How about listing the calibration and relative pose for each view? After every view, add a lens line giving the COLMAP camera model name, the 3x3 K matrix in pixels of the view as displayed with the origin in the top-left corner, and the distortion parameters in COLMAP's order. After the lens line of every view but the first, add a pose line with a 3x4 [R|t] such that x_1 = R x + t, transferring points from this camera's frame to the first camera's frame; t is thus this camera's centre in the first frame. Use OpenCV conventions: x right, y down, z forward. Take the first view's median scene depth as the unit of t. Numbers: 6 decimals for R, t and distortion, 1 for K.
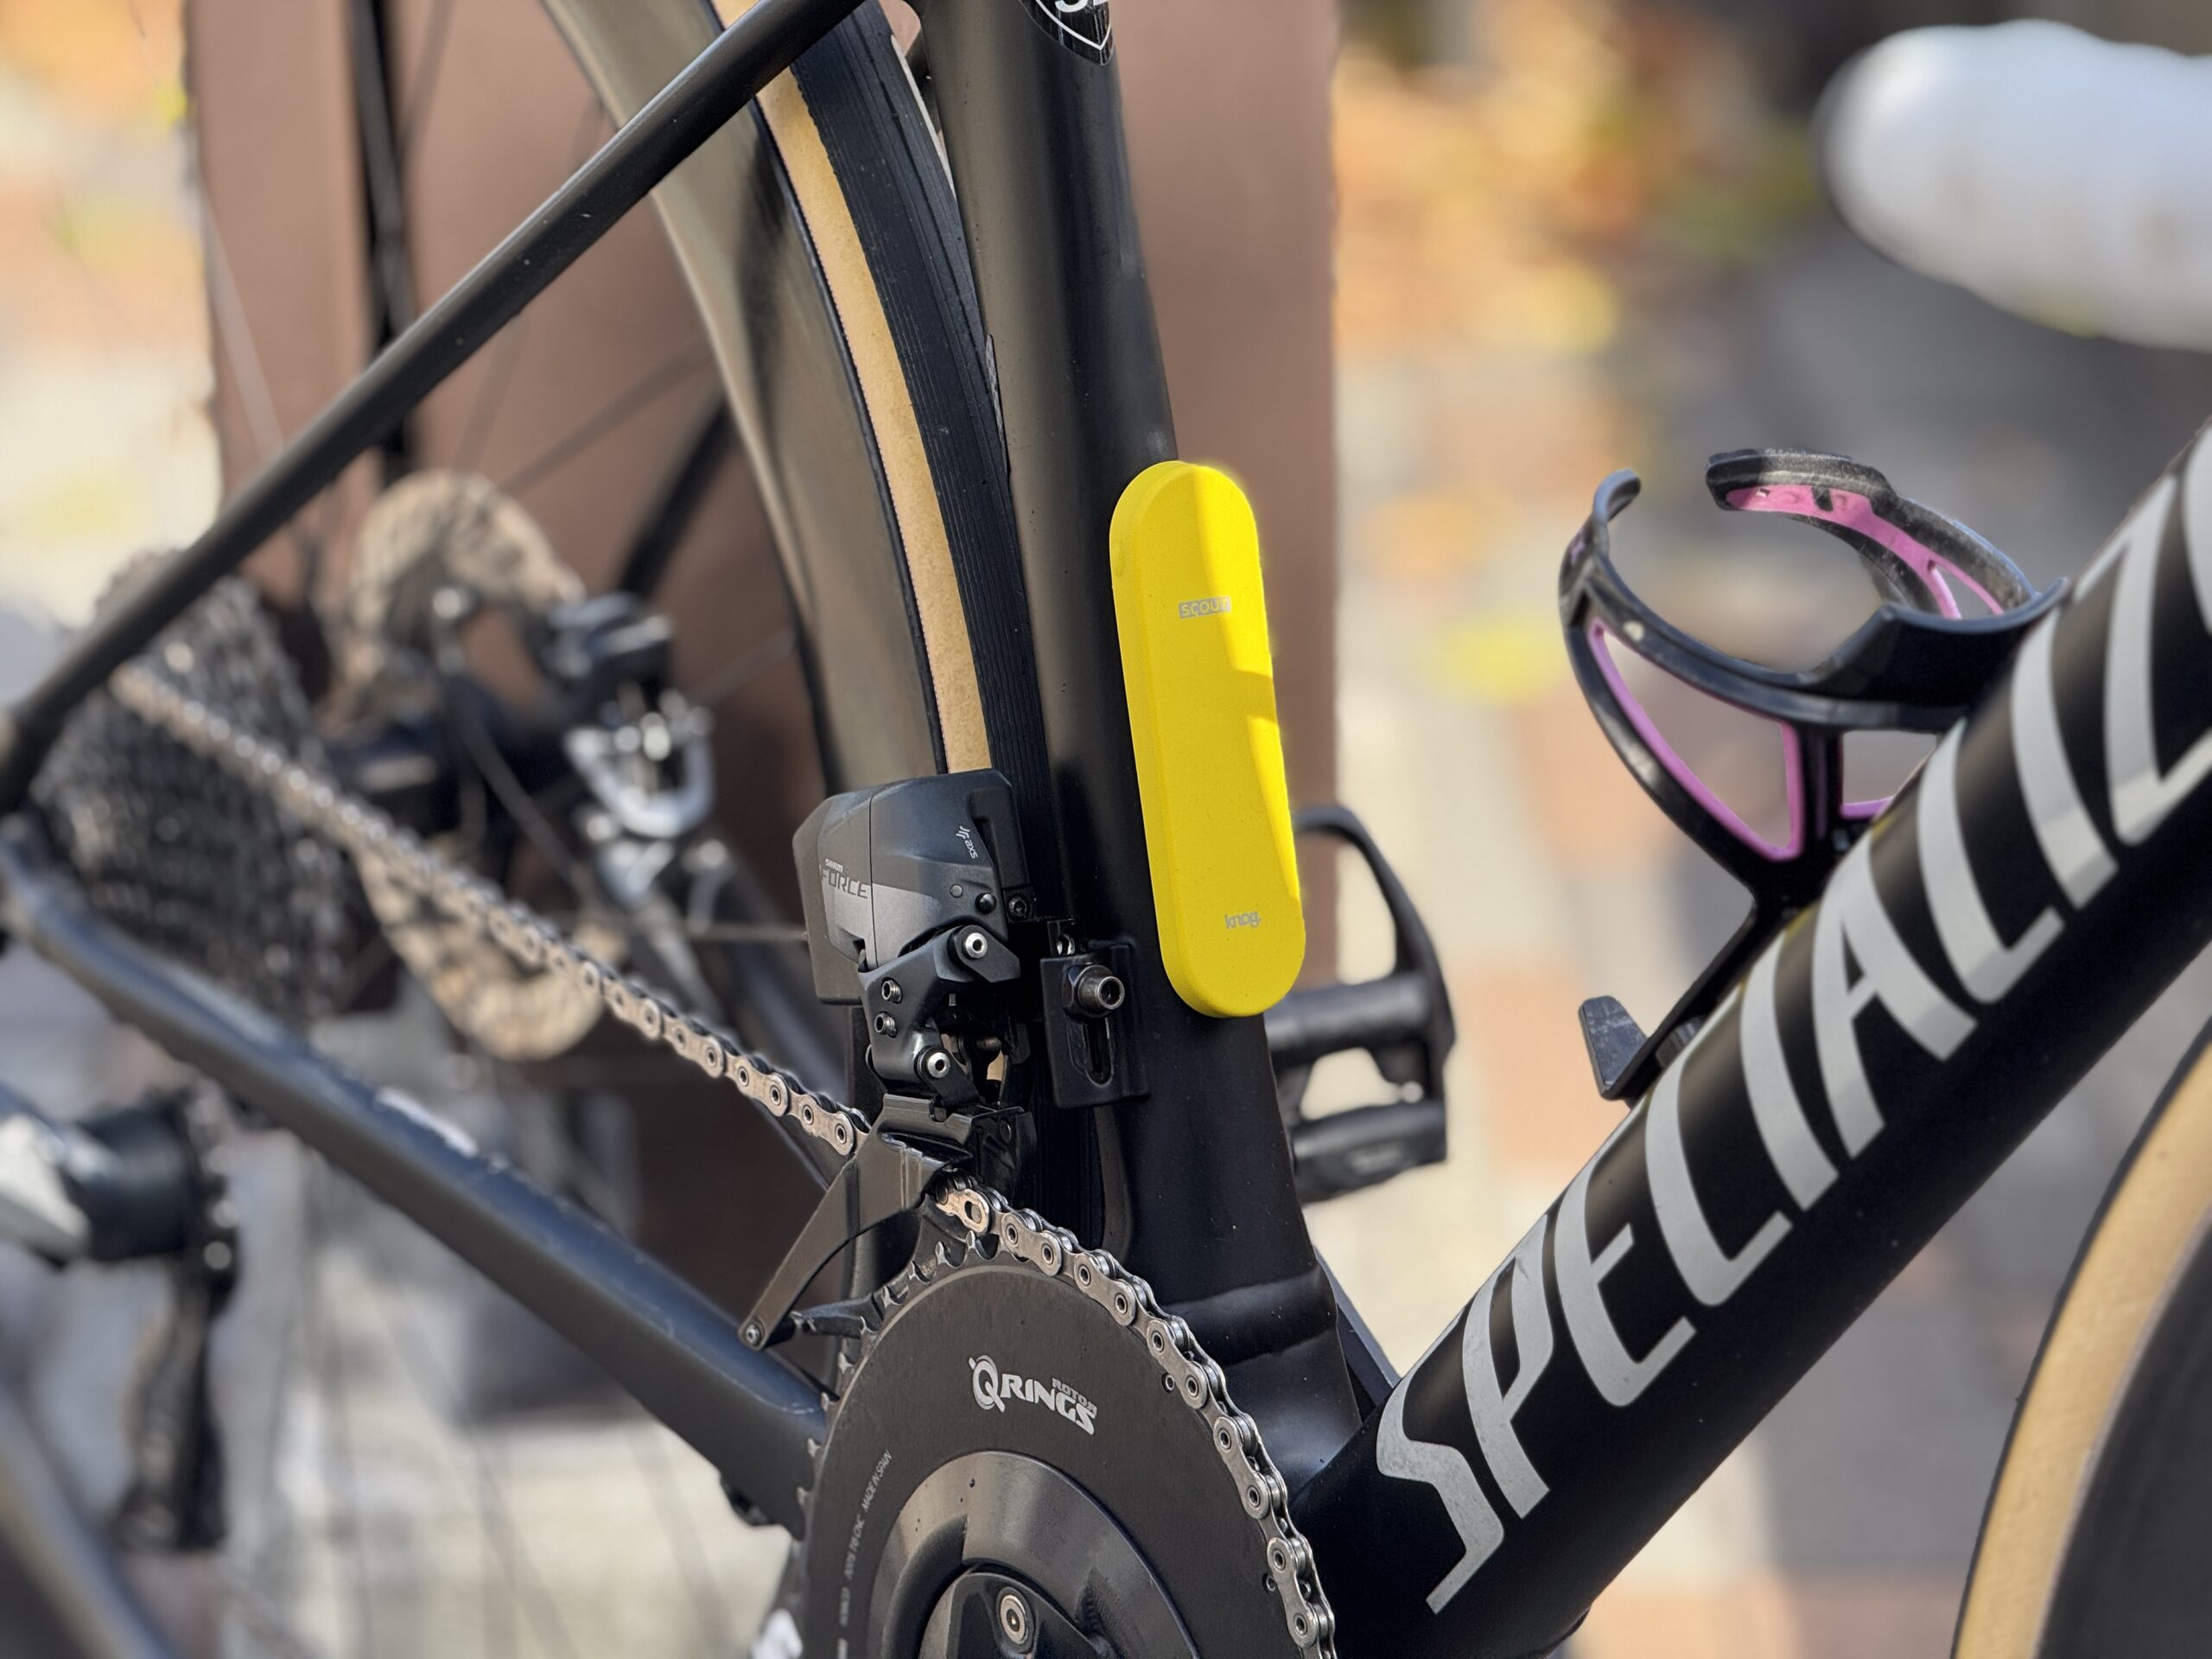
lens RADIAL K [[7785.6, 0, 1106.0], [0, 7785.6, 829.5], [0, 0, 1]] dist [0.139301, 1.164256]
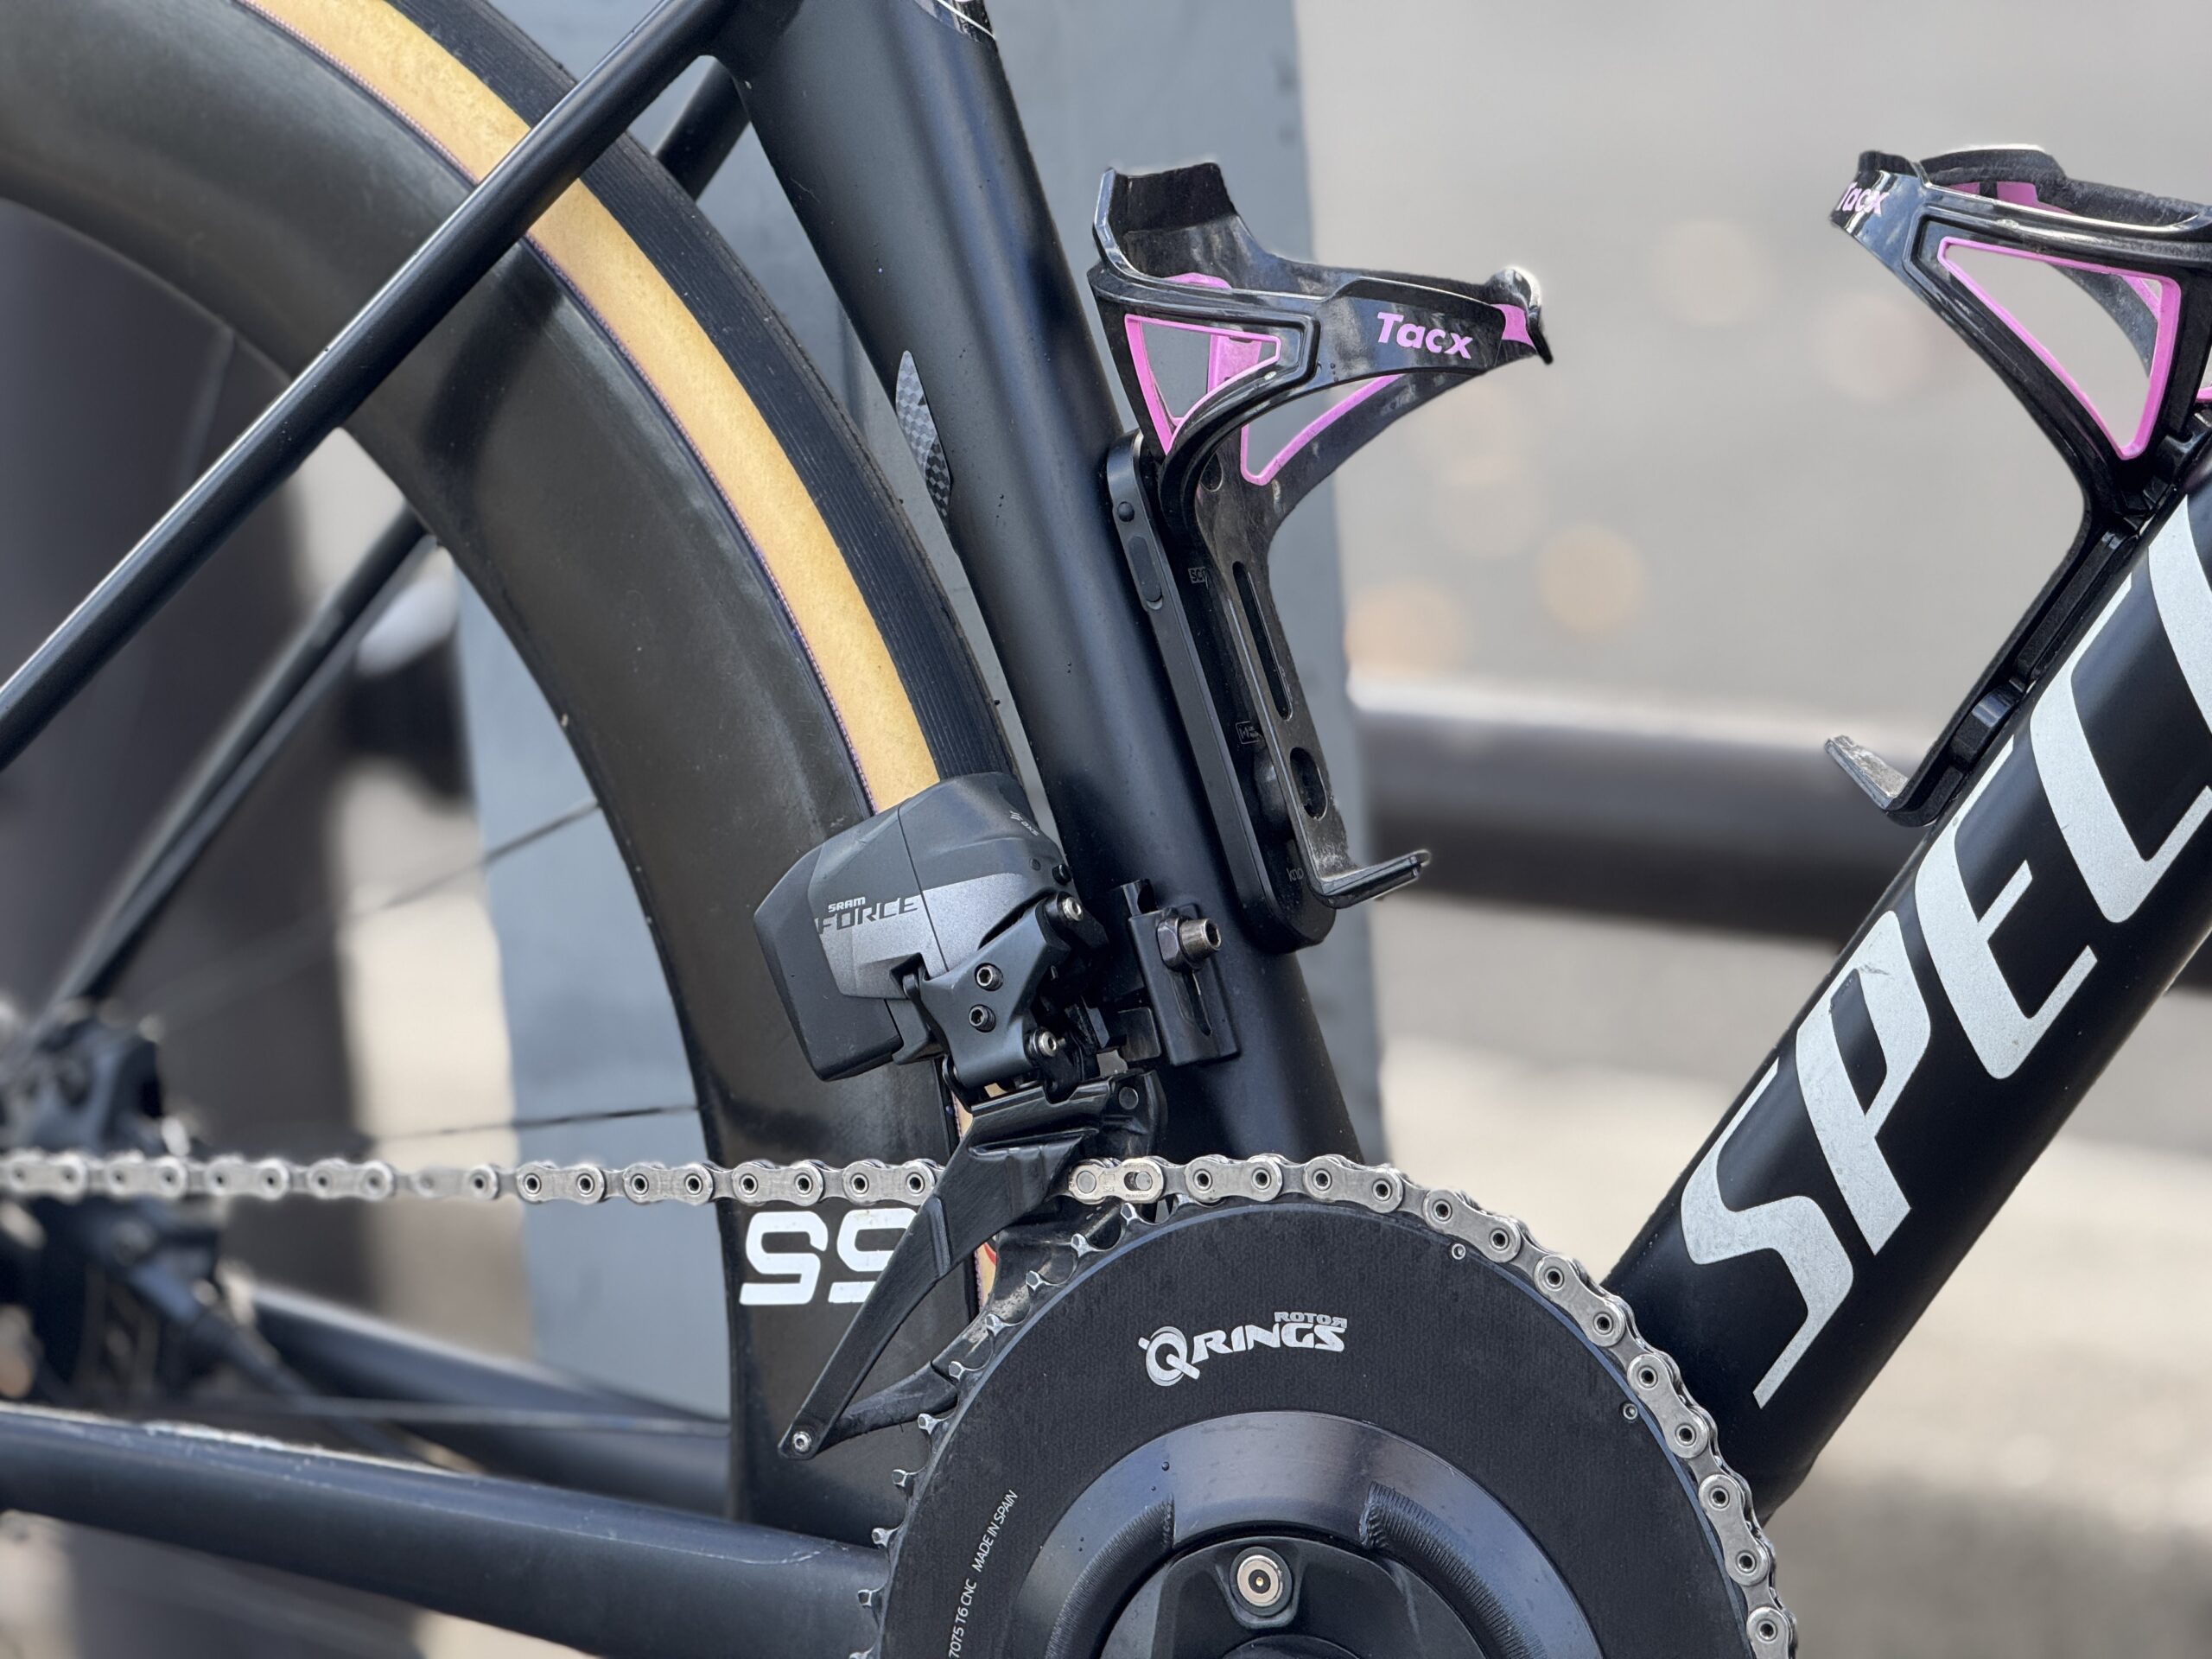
lens RADIAL K [[7785.6, 0, 1106.0], [0, 7785.6, 829.5], [0, 0, 1]] dist [0.139301, 1.164256]
pose [[0.894805, -0.125132, 0.428562, -0.427334], [0.233857, 0.949063, -0.211165, 0.211225], [-0.380309, 0.289174, 0.878489, 0.140697]]
